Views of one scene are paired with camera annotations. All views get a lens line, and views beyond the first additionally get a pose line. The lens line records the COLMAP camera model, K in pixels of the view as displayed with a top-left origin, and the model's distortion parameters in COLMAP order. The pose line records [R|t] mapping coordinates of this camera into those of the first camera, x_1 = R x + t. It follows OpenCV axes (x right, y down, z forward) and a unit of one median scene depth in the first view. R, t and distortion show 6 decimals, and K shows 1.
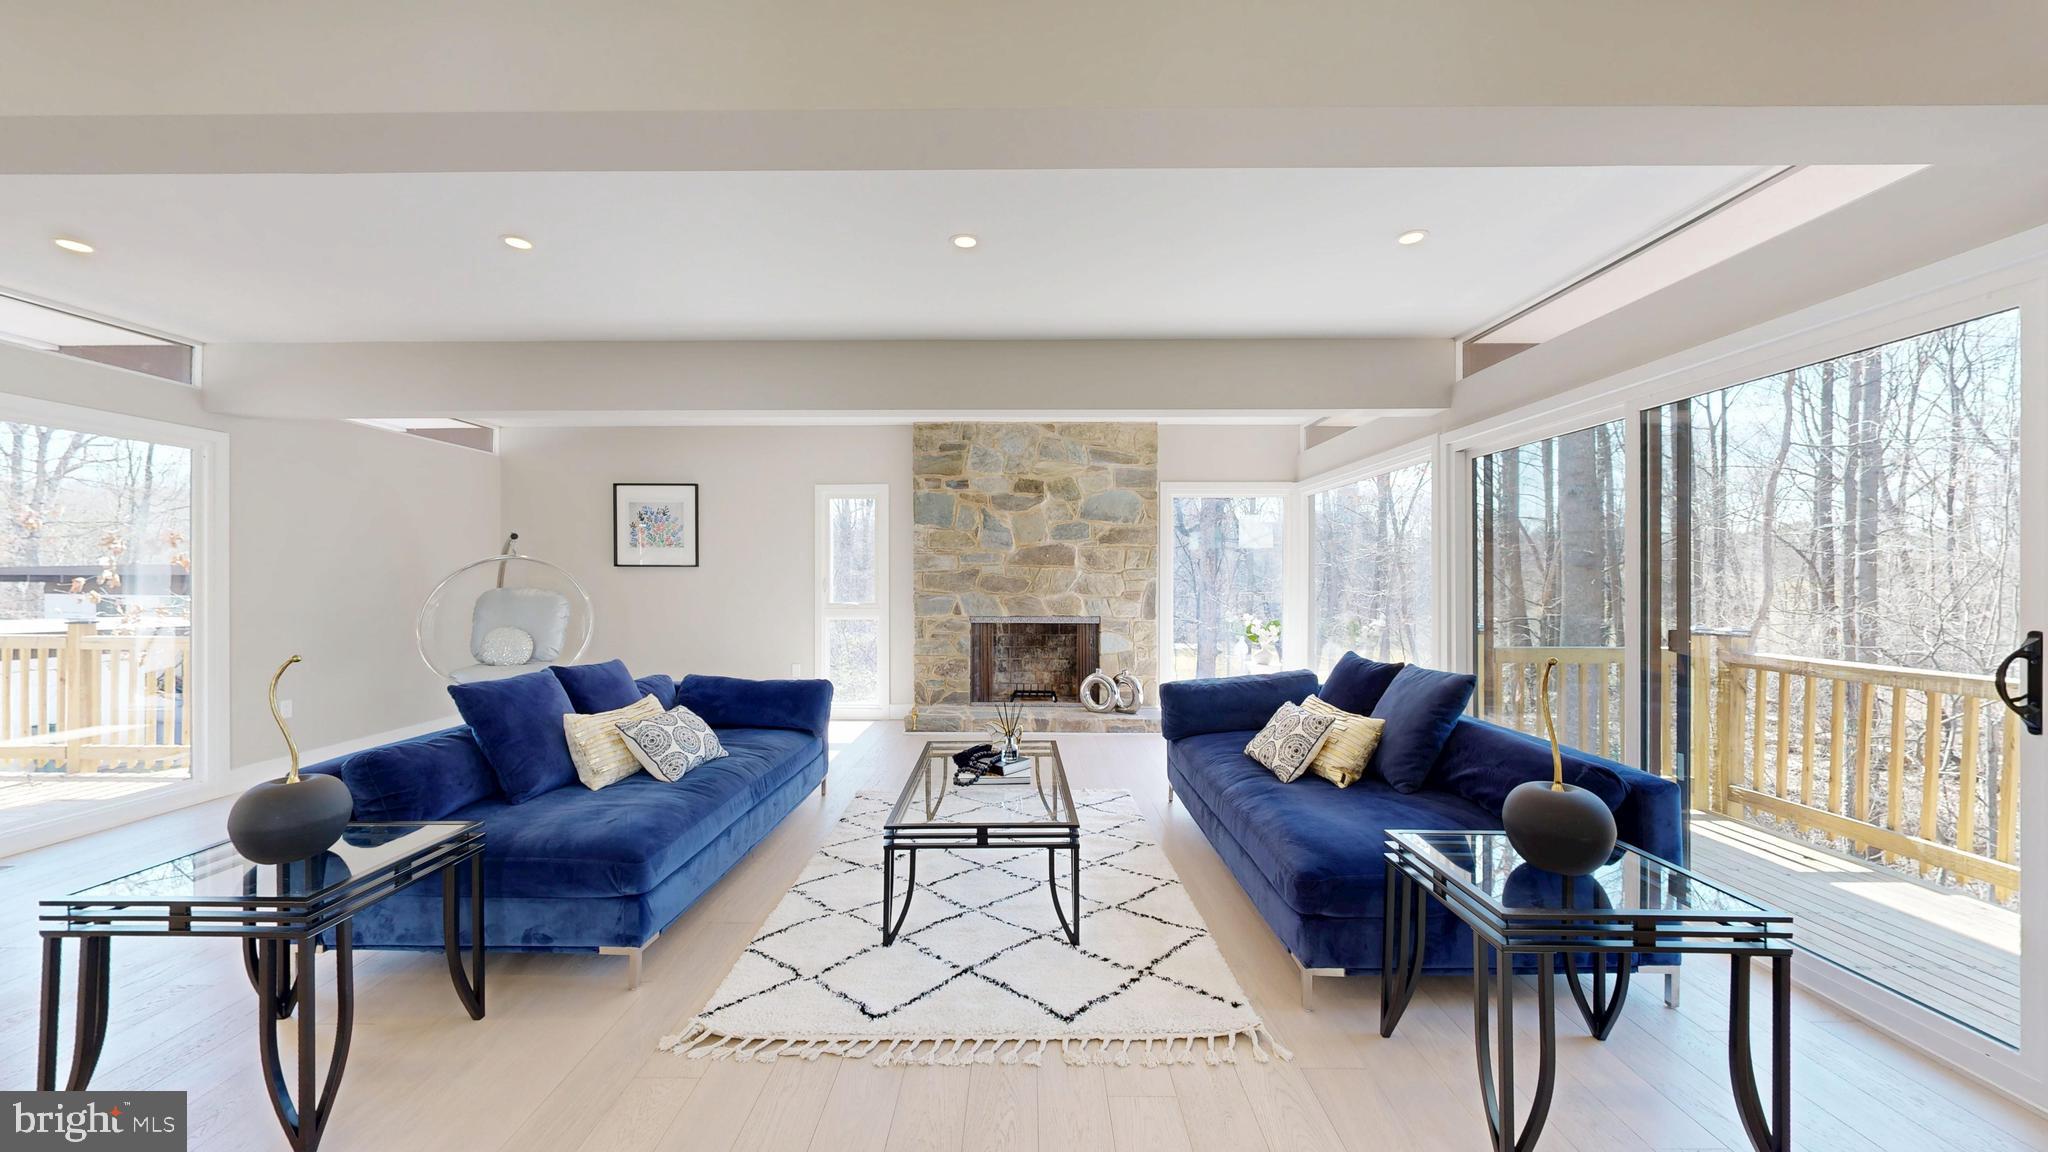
lens RADIAL K [[712.9, 0, 990.6], [0, 712.9, 578.0], [0, 0, 1]] dist [-0.001718, 0.000060]
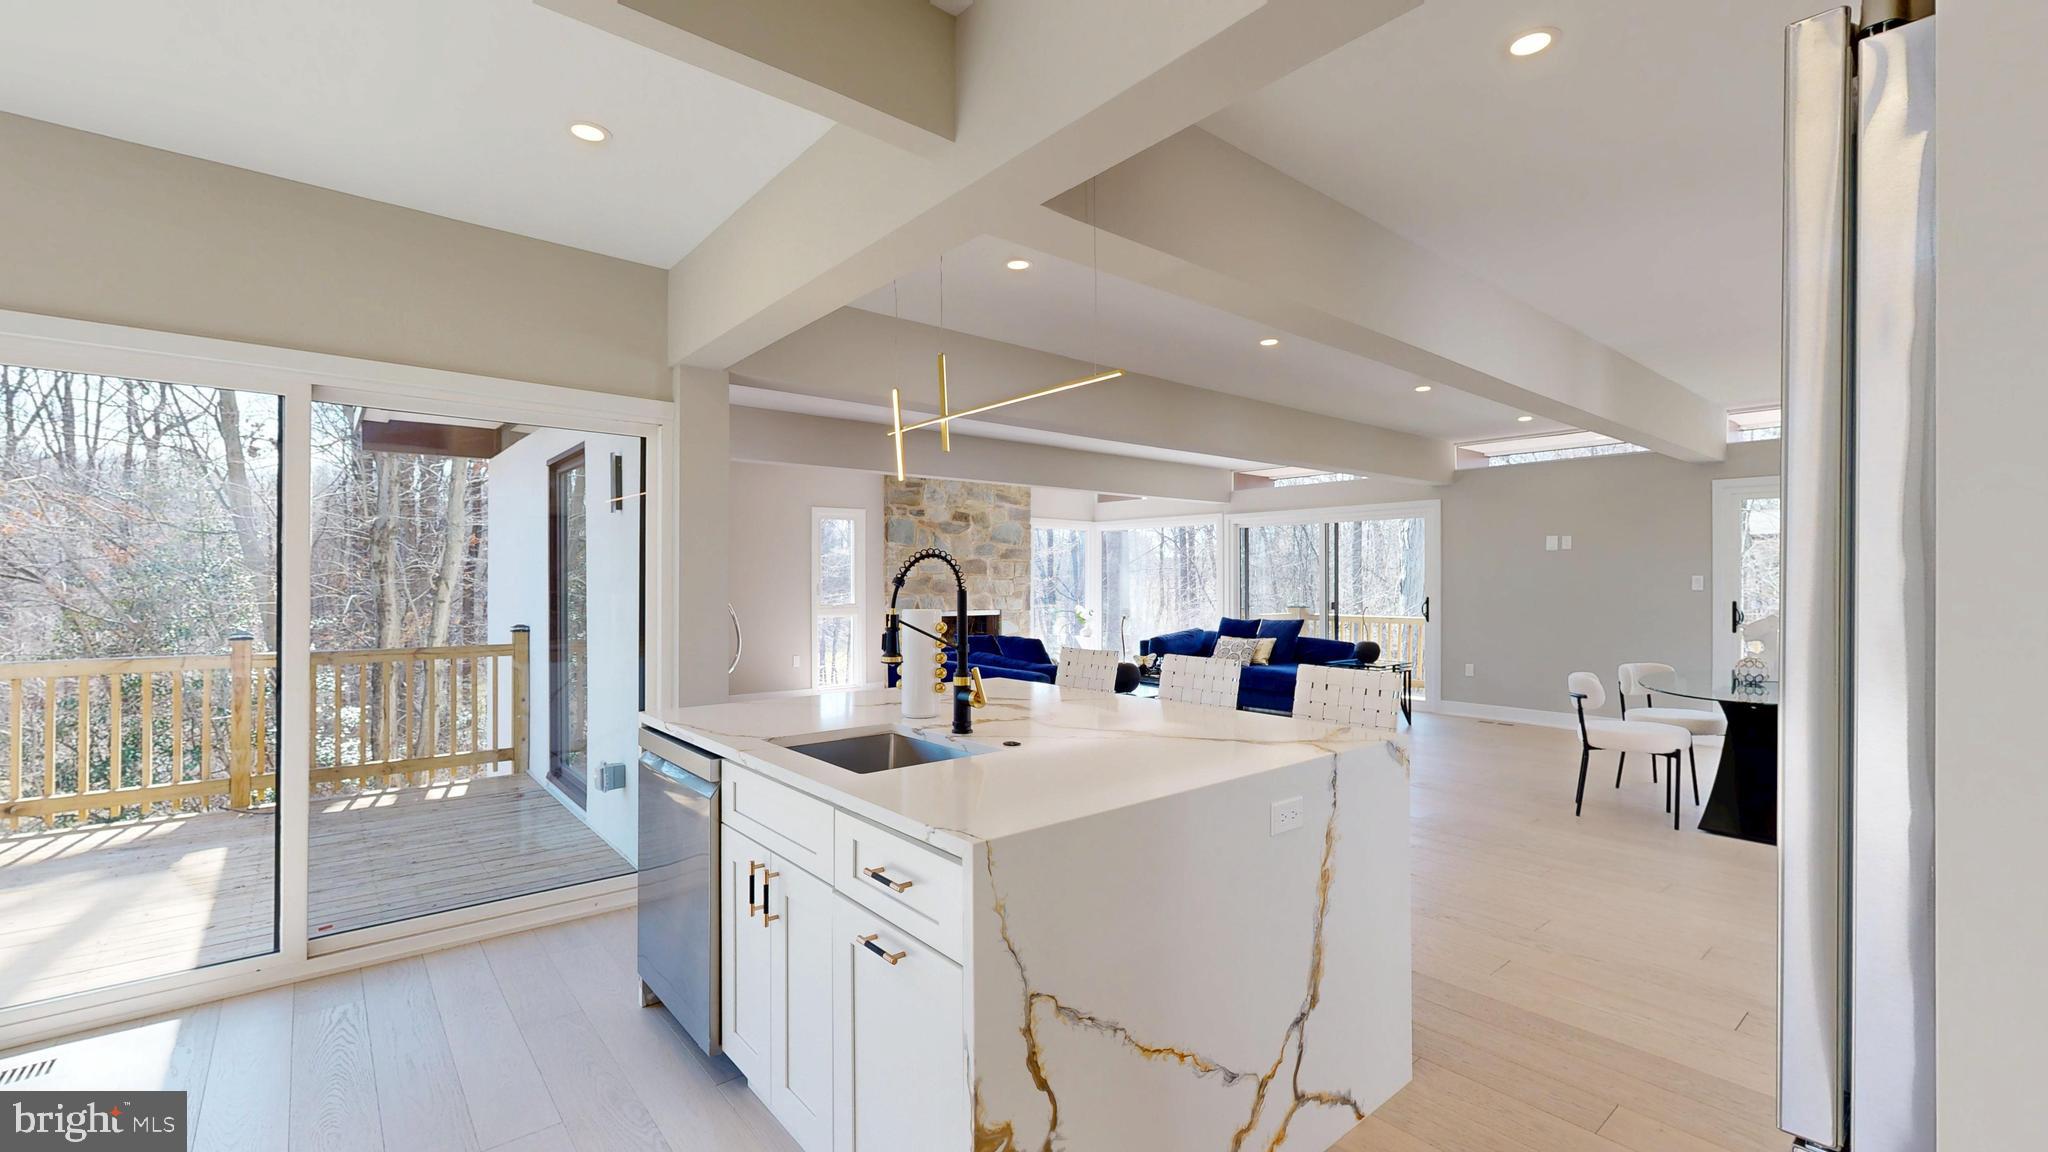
lens RADIAL K [[850.8, 0, 1022.3], [0, 850.8, 579.2], [0, 0, 1]] dist [0.001682, -0.000257]
pose [[0.760775, -0.001222, 0.649014, -0.928503], [0.000422, 0.999999, 0.001387, -0.009804], [-0.649015, -0.000782, 0.760775, -0.335217]]
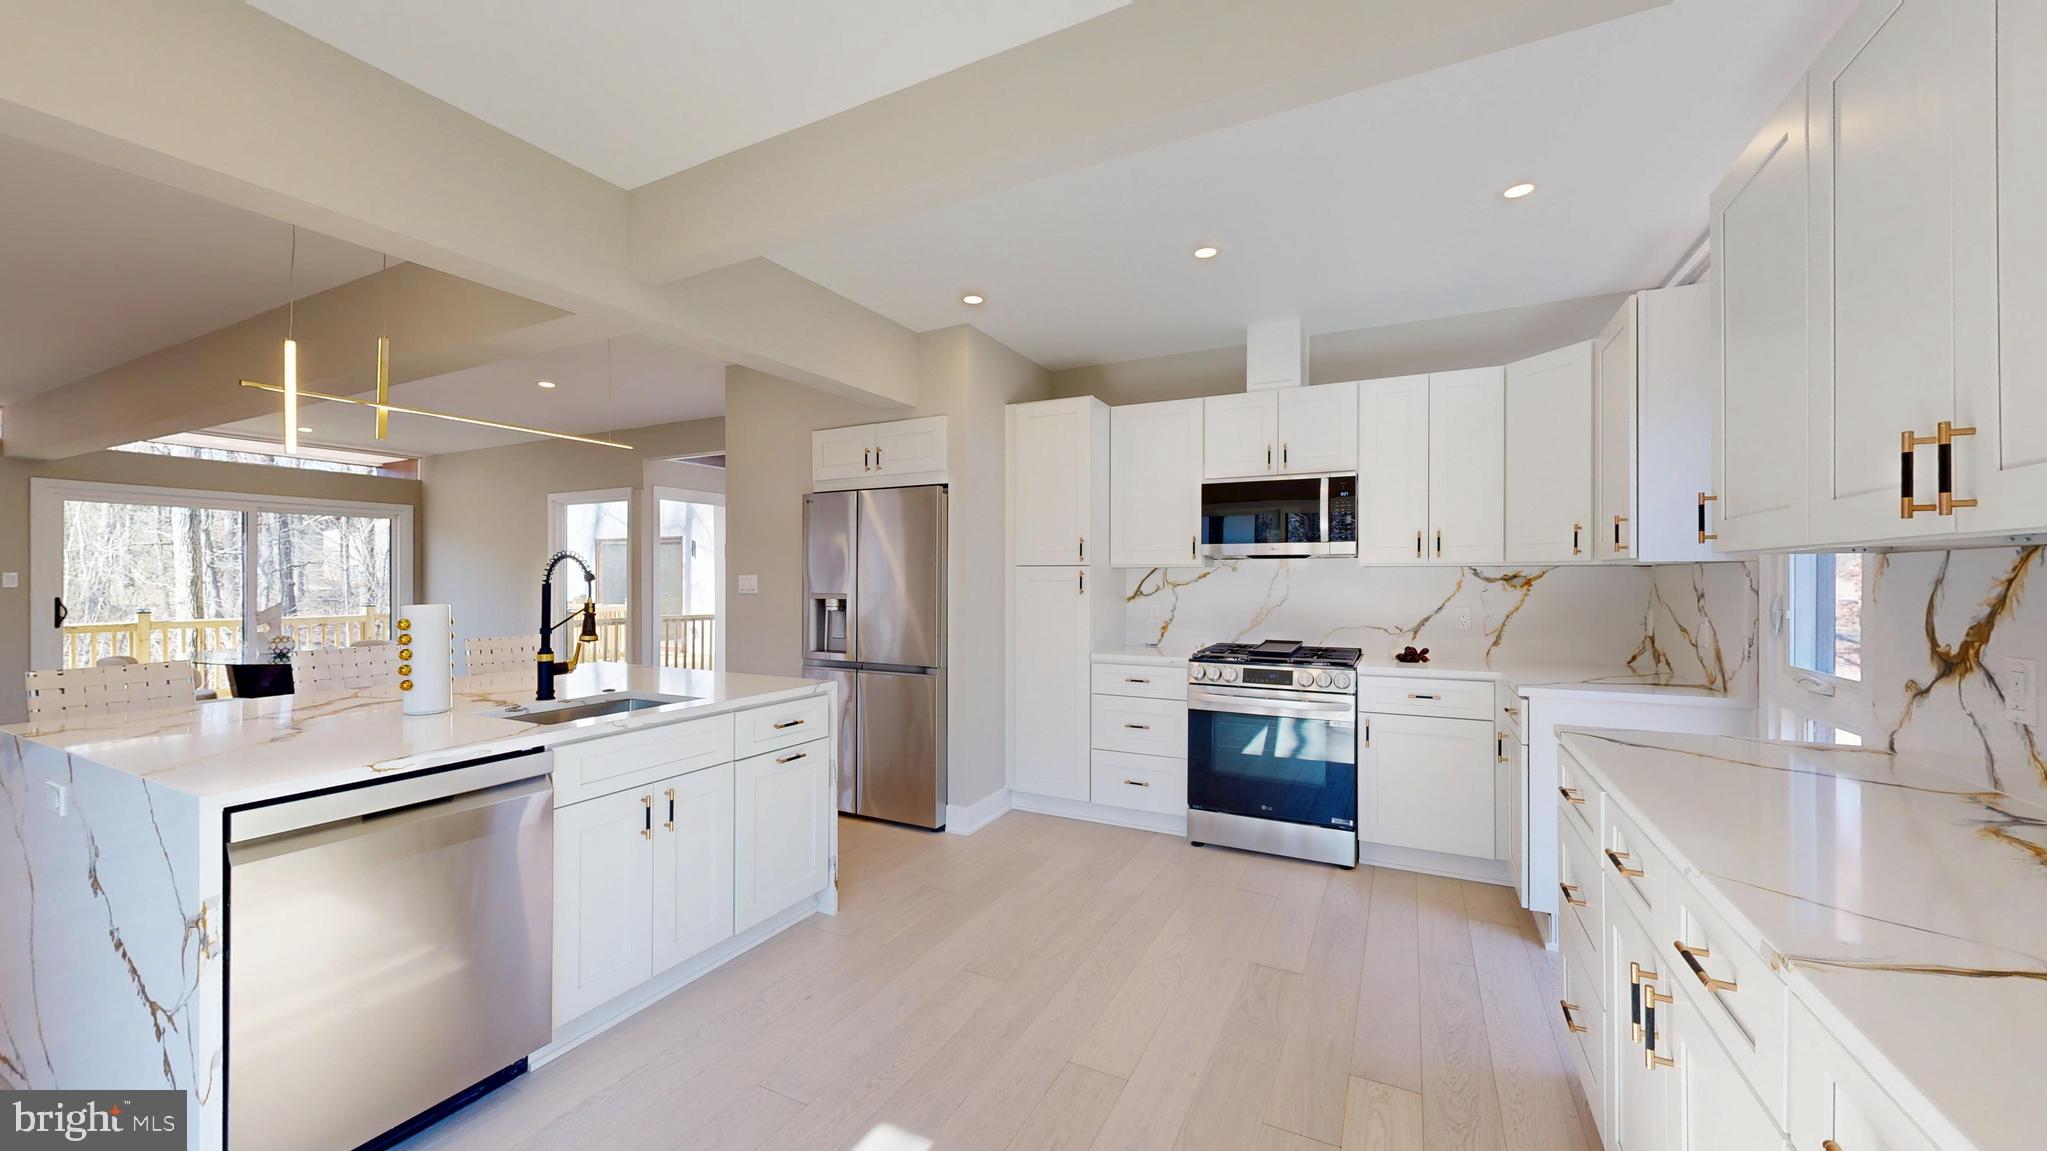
lens RADIAL K [[749.4, 0, 1027.6], [0, 749.4, 574.6], [0, 0, 1]] dist [-0.003234, 0.000798]
pose [[-0.895177, 0.000785, 0.445710, -1.110058], [-0.001277, 0.999990, -0.004325, -0.008097], [-0.445709, -0.004441, -0.895167, 0.184692]]
